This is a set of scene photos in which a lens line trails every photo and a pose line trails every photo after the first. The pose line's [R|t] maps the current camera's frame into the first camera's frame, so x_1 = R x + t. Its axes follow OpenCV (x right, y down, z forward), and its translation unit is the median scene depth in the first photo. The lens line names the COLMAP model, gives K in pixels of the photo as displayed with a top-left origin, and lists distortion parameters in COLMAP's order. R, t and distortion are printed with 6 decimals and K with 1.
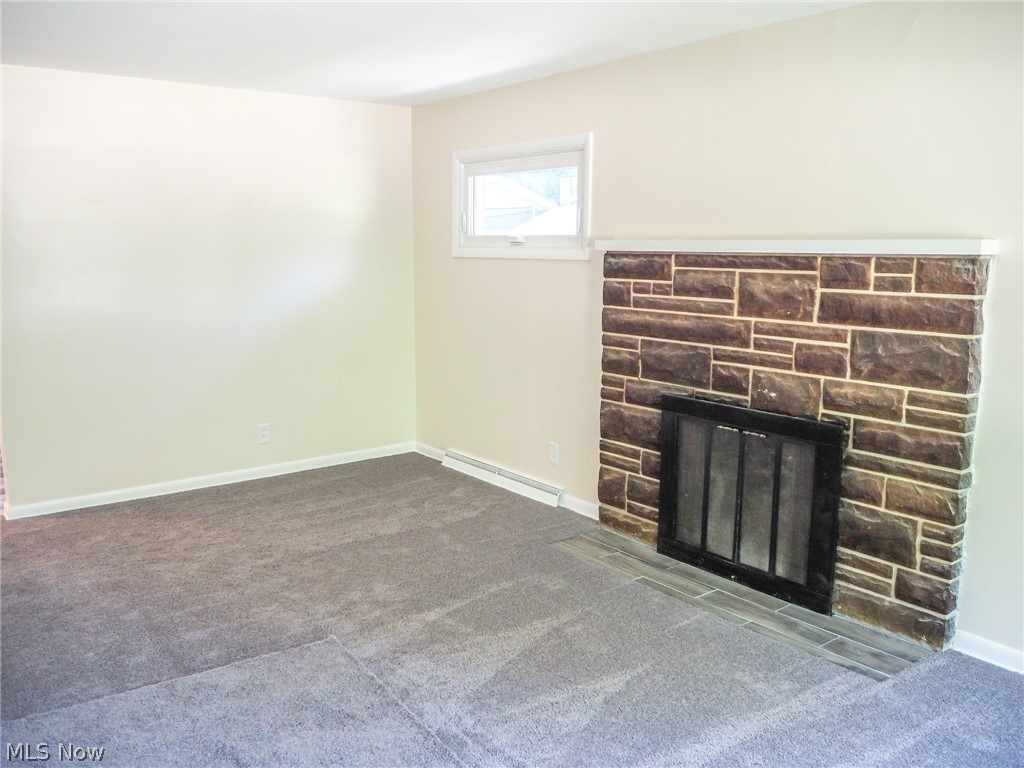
lens RADIAL K [[884.2, 0, 516.7], [0, 884.2, 387.5], [0, 0, 1]] dist [-0.016593, -0.003770]
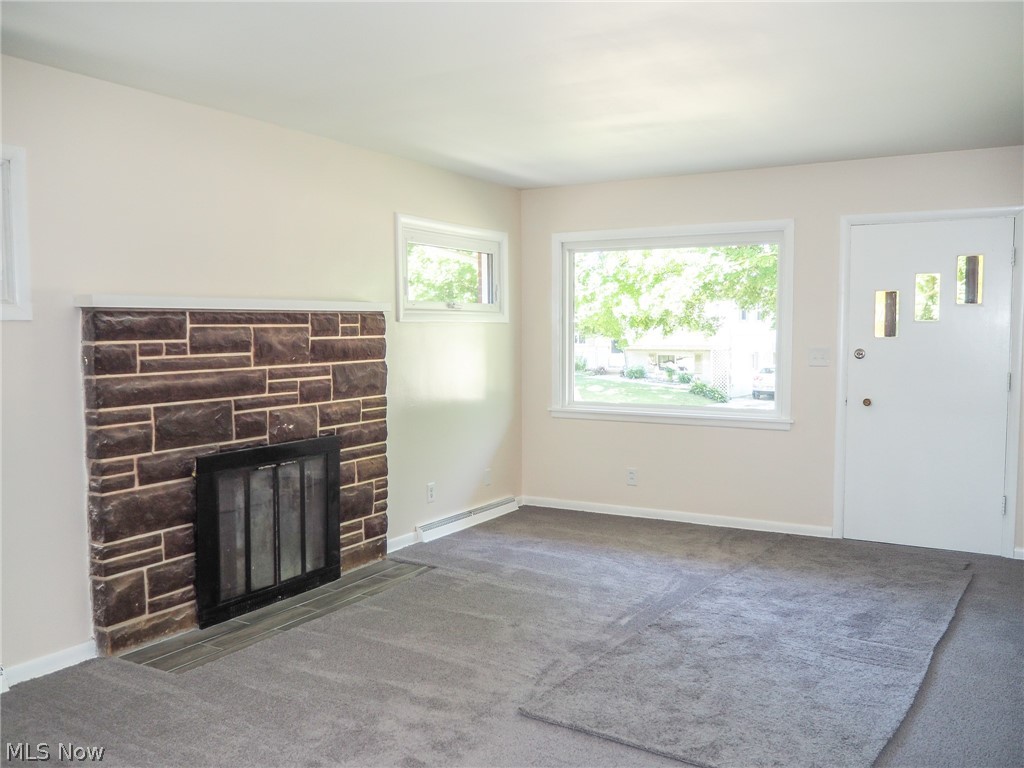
lens RADIAL K [[884.2, 0, 516.7], [0, 884.2, 387.5], [0, 0, 1]] dist [-0.016593, -0.003770]
pose [[-0.382303, -0.062331, 0.921932, -0.911299], [0.155852, 0.979079, 0.130823, -0.149657], [-0.910799, 0.193699, -0.364590, 1.113668]]
